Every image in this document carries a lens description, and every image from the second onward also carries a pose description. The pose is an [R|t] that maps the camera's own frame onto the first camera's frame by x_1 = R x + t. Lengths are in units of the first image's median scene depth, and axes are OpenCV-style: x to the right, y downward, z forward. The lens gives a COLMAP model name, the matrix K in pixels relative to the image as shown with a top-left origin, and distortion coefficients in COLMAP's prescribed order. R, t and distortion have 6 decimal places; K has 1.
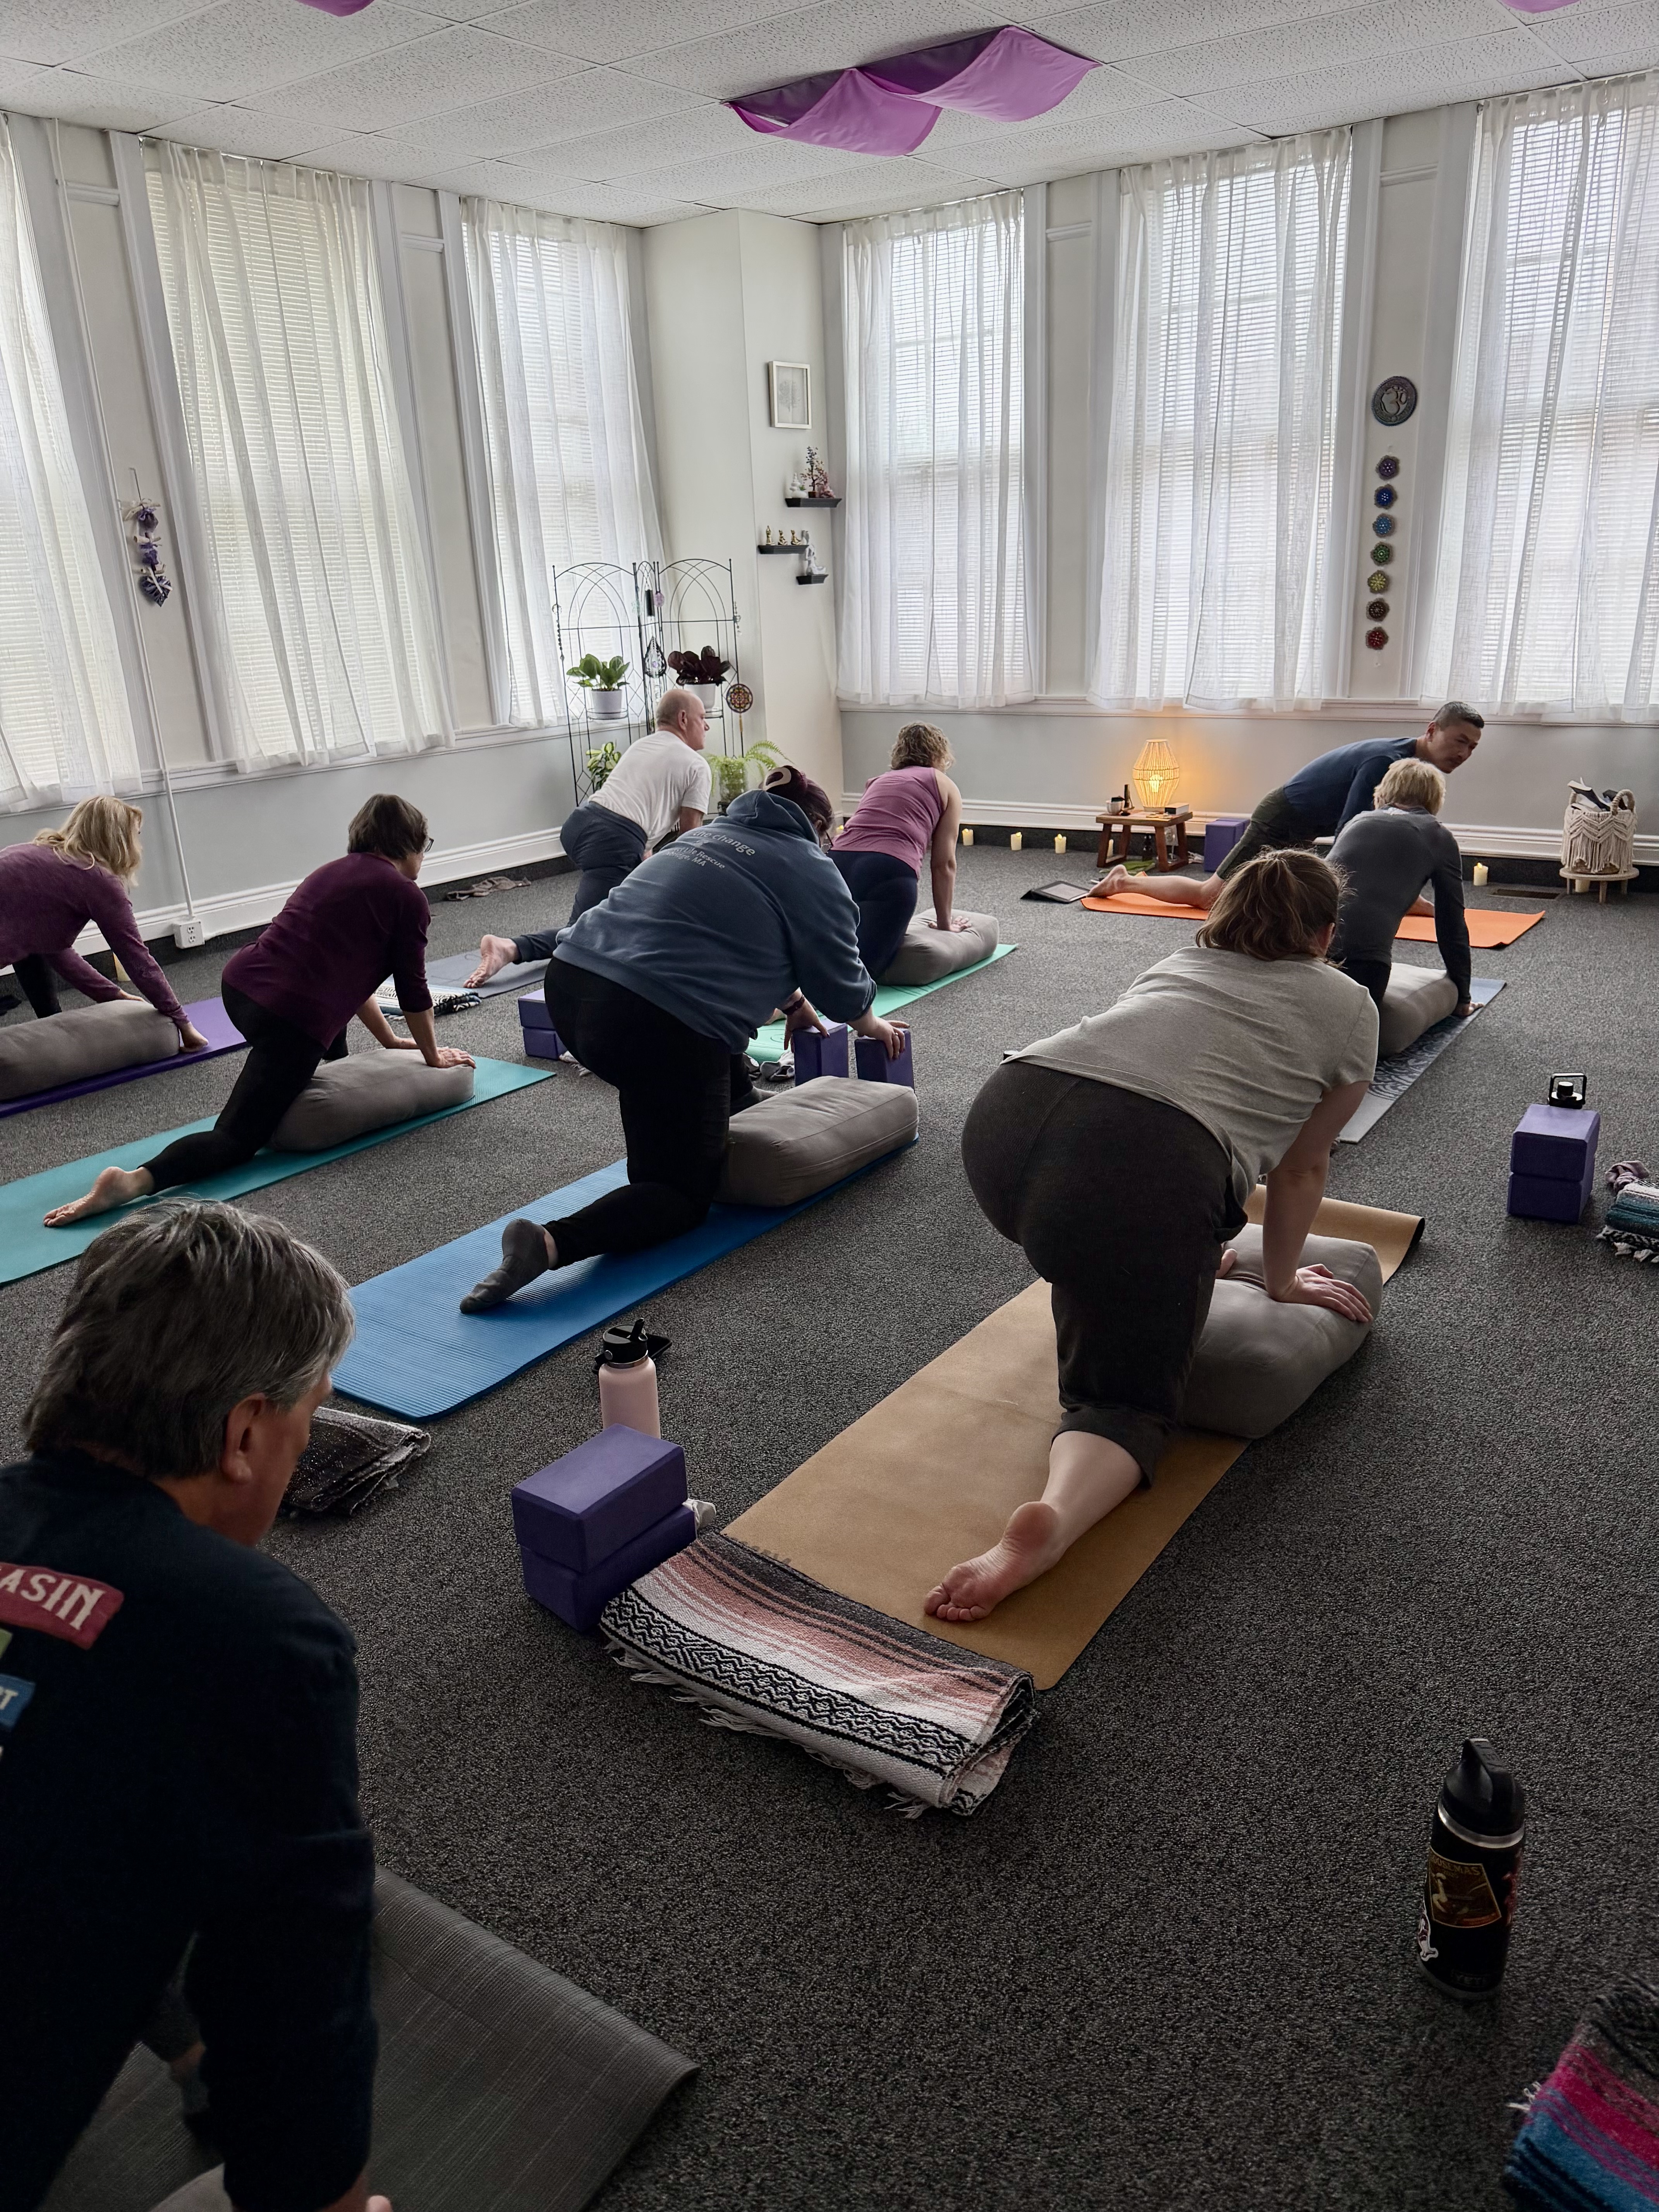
lens RADIAL K [[1549.1, 0, 829.5], [0, 1549.1, 1106.0], [0, 0, 1]] dist [0.044875, -0.055154]
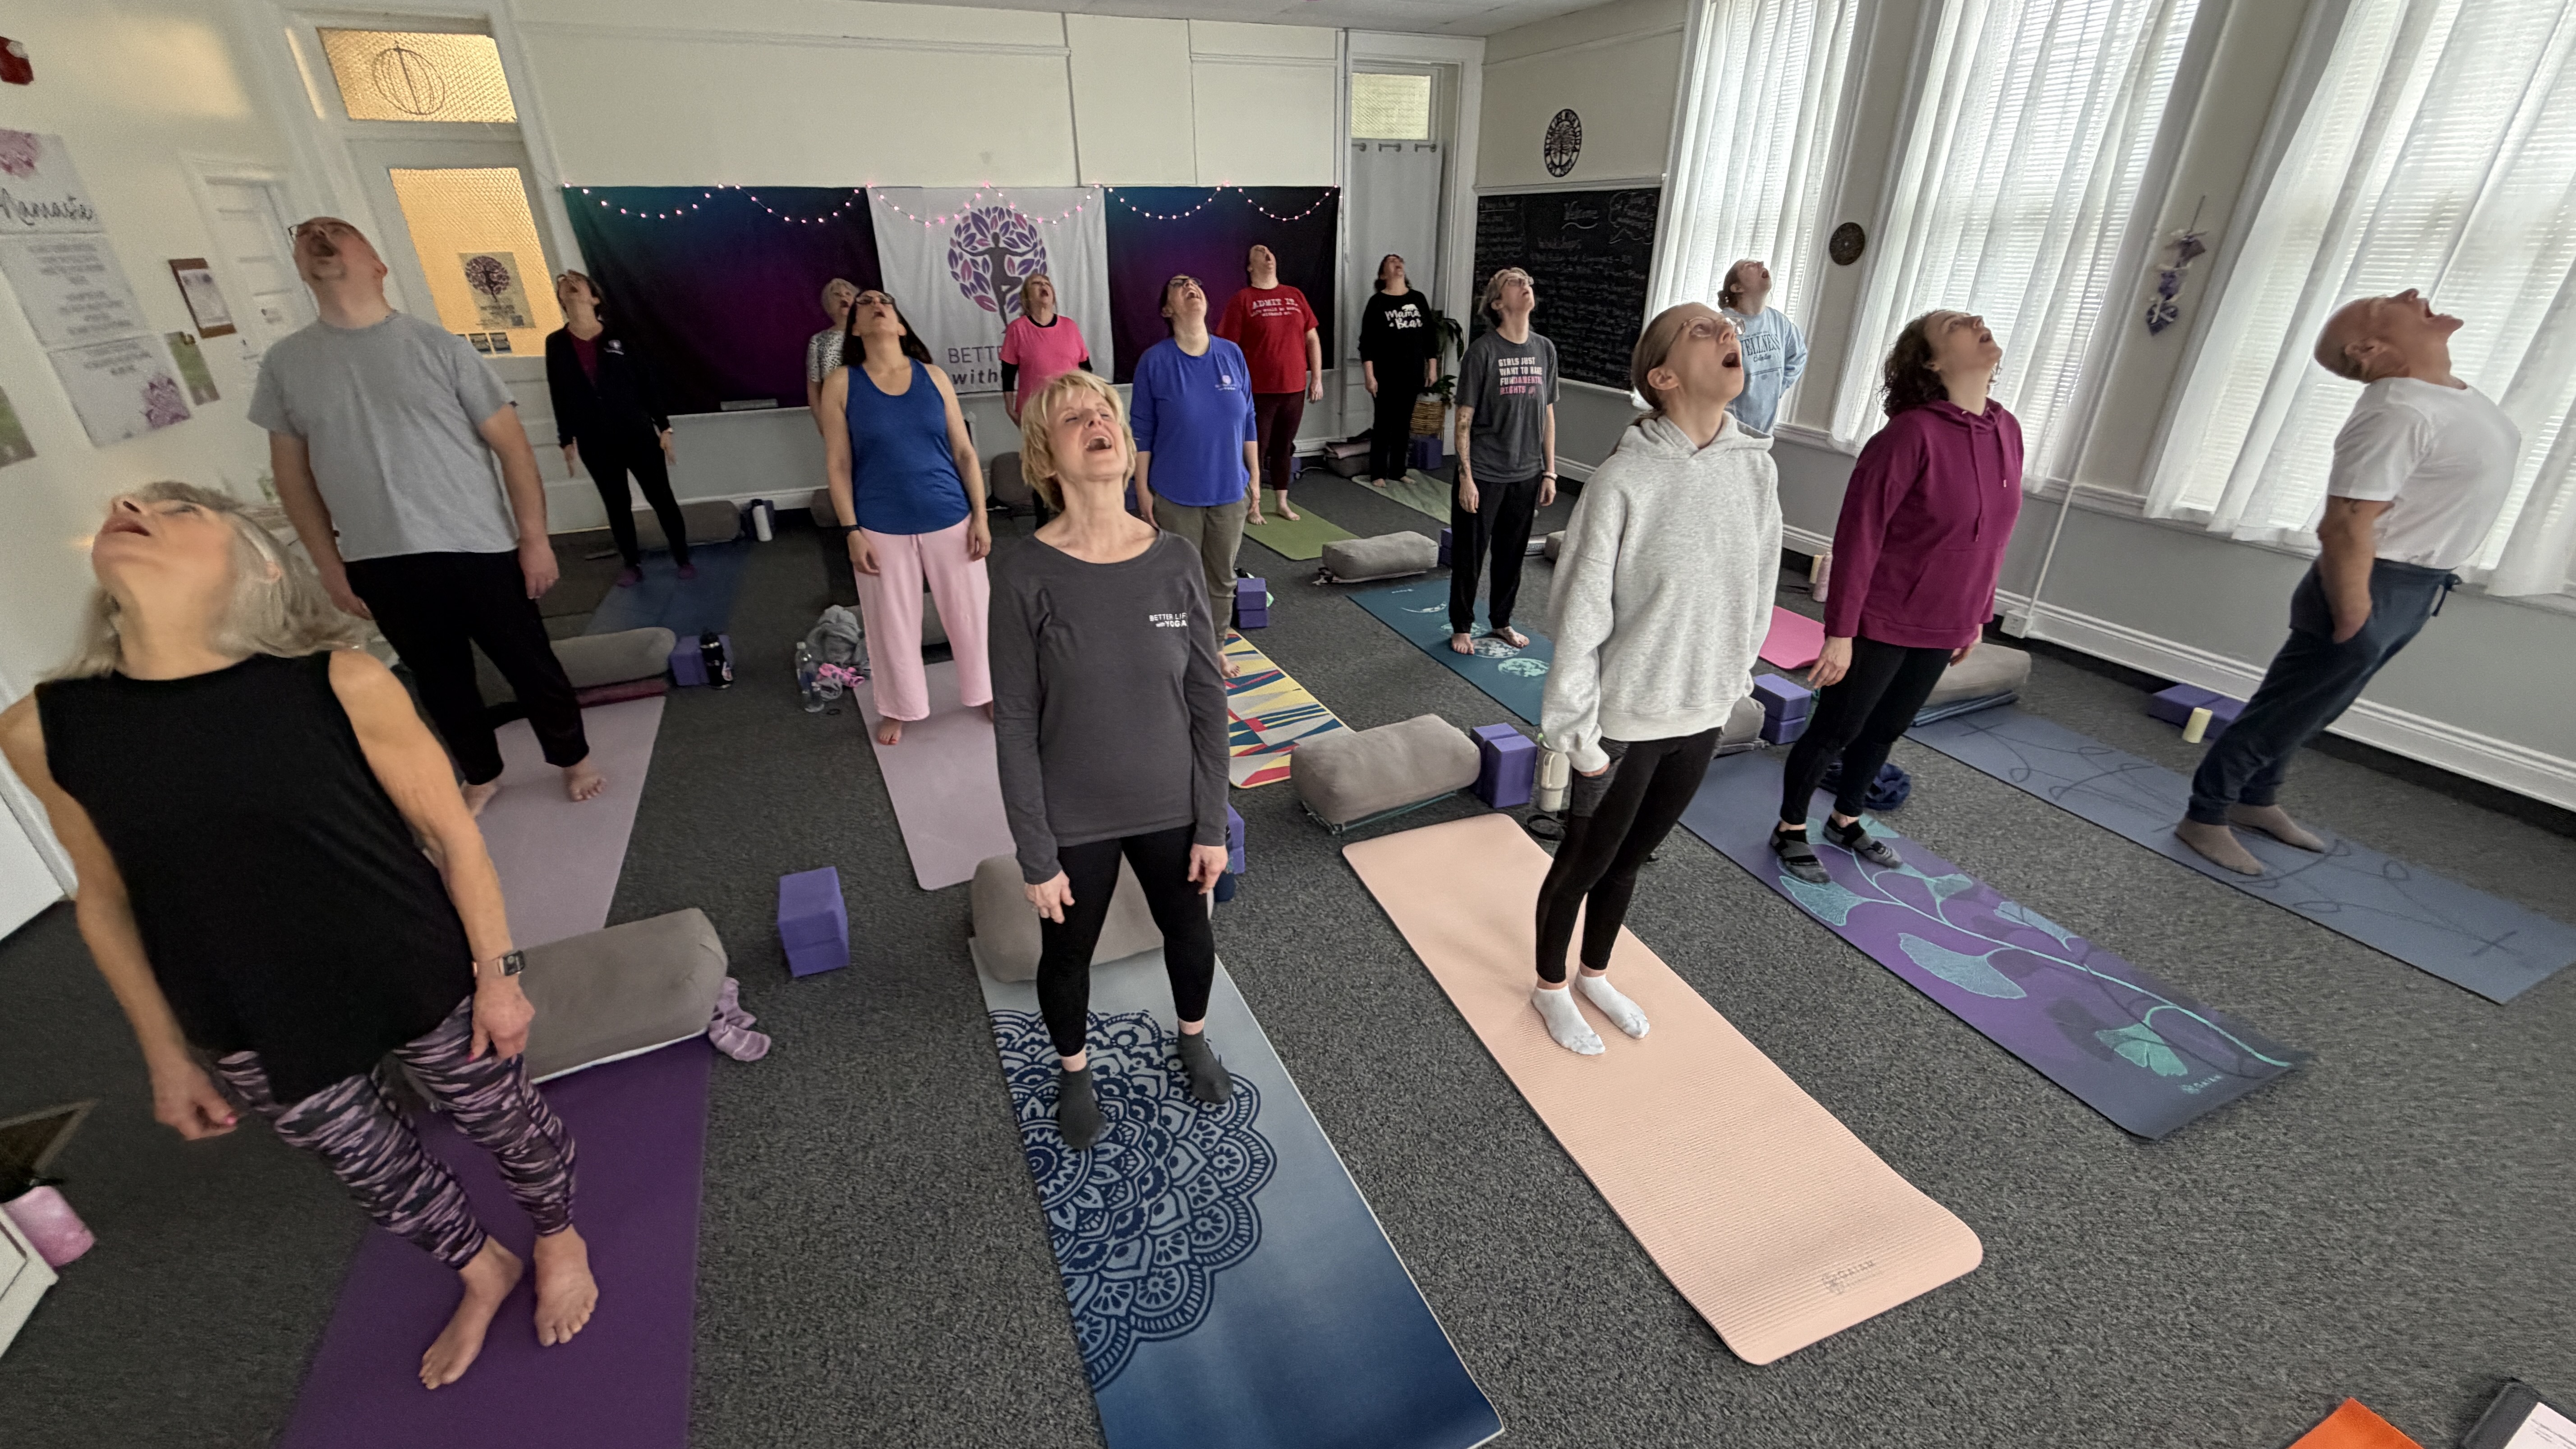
lens RADIAL K [[1025.0, 0, 1277.8], [0, 1025.0, 724.0], [0, 0, 1]] dist [-0.000189, 0.000160]
pose [[-0.504101, 0.423973, -0.752415, 0.445889], [-0.255172, 0.759197, 0.598754, -0.359242], [0.825087, 0.493828, -0.274526, 0.781692]]
